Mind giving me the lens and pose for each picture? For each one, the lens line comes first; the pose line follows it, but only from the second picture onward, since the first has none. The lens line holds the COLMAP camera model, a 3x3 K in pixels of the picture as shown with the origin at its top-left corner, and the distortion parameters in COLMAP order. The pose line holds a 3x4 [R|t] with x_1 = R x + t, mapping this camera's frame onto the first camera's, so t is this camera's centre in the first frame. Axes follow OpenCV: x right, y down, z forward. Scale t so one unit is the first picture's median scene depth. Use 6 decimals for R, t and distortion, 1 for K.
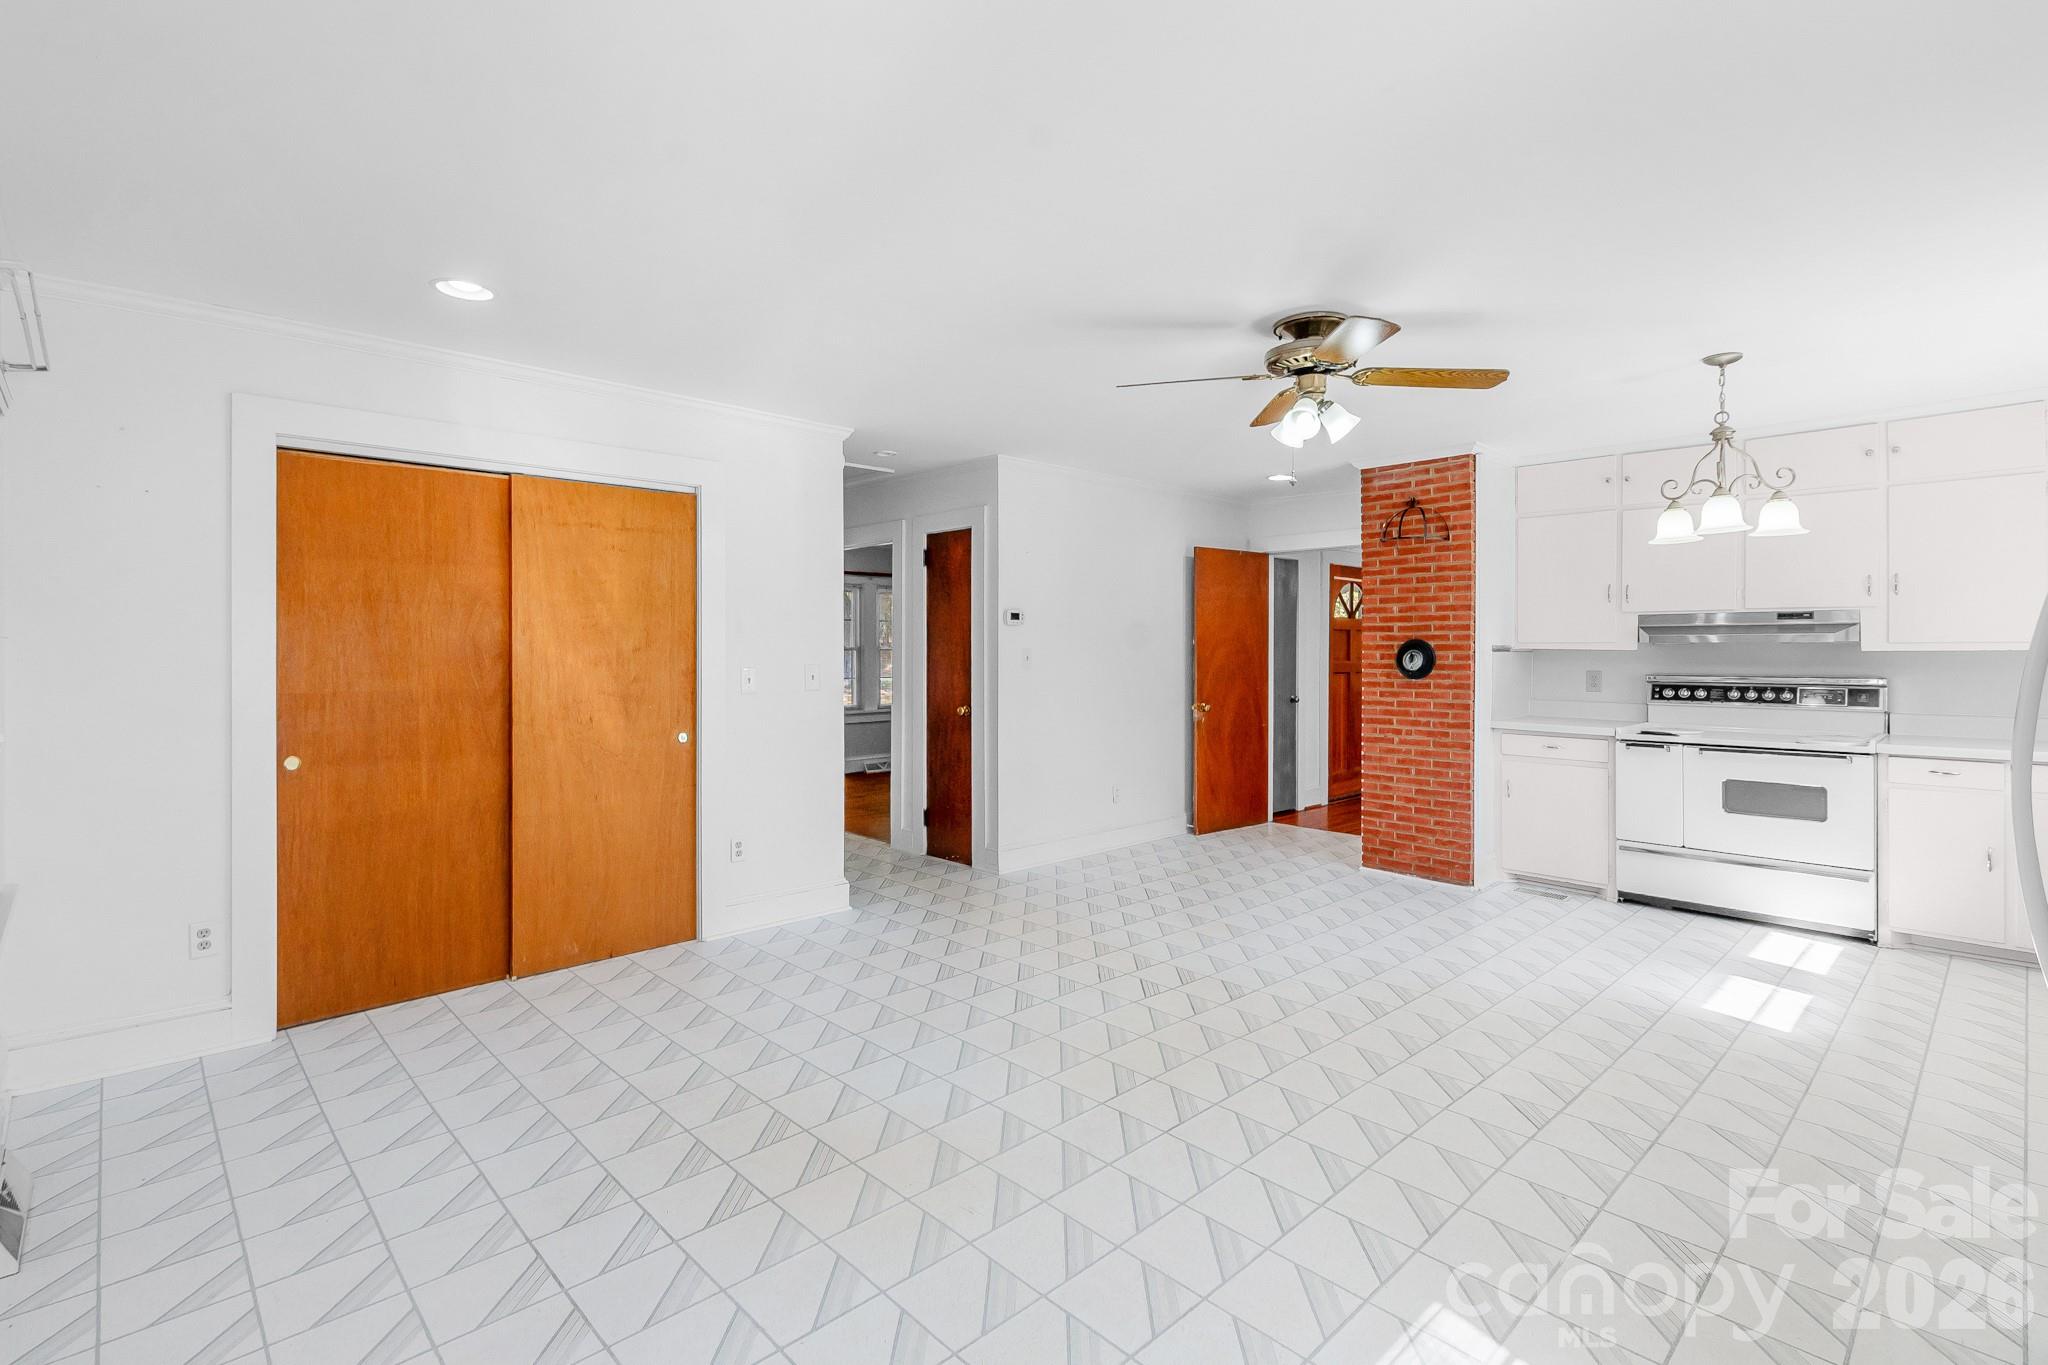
lens RADIAL K [[962.3, 0, 1024.8], [0, 962.3, 652.0], [0, 0, 1]] dist [-0.000007, -0.000005]
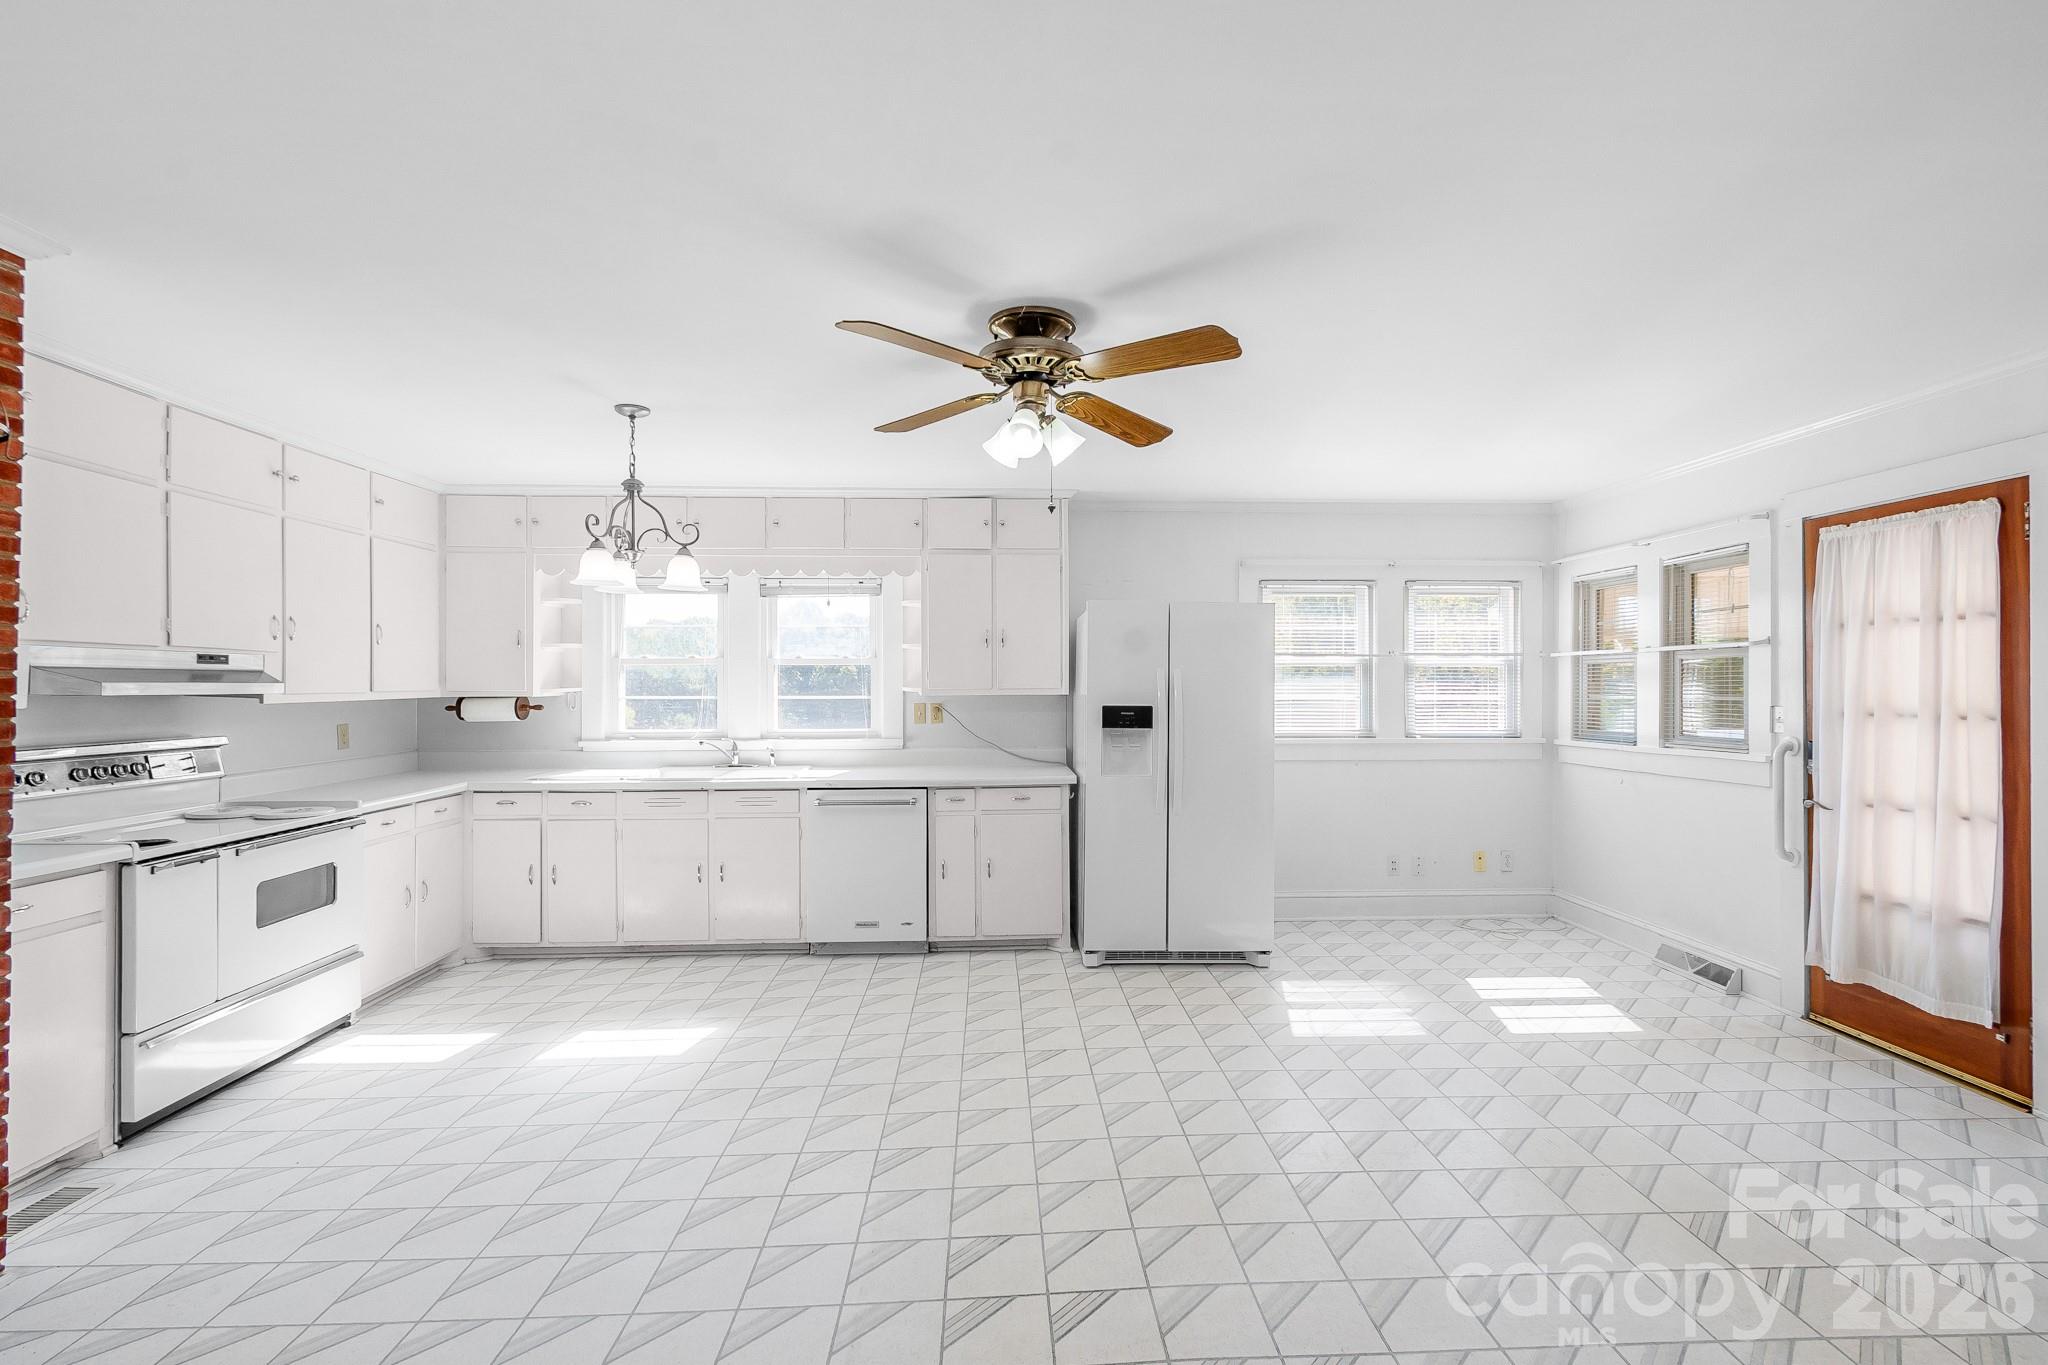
lens RADIAL K [[925.9, 0, 1024.0], [0, 925.9, 682.5], [0, 0, 1]] dist [-0.000161, -0.000061]
pose [[-0.752874, 0.007400, 0.658123, -0.209356], [0.003902, 0.999969, -0.006781, -0.014953], [-0.658153, -0.002537, -0.752880, 1.451883]]
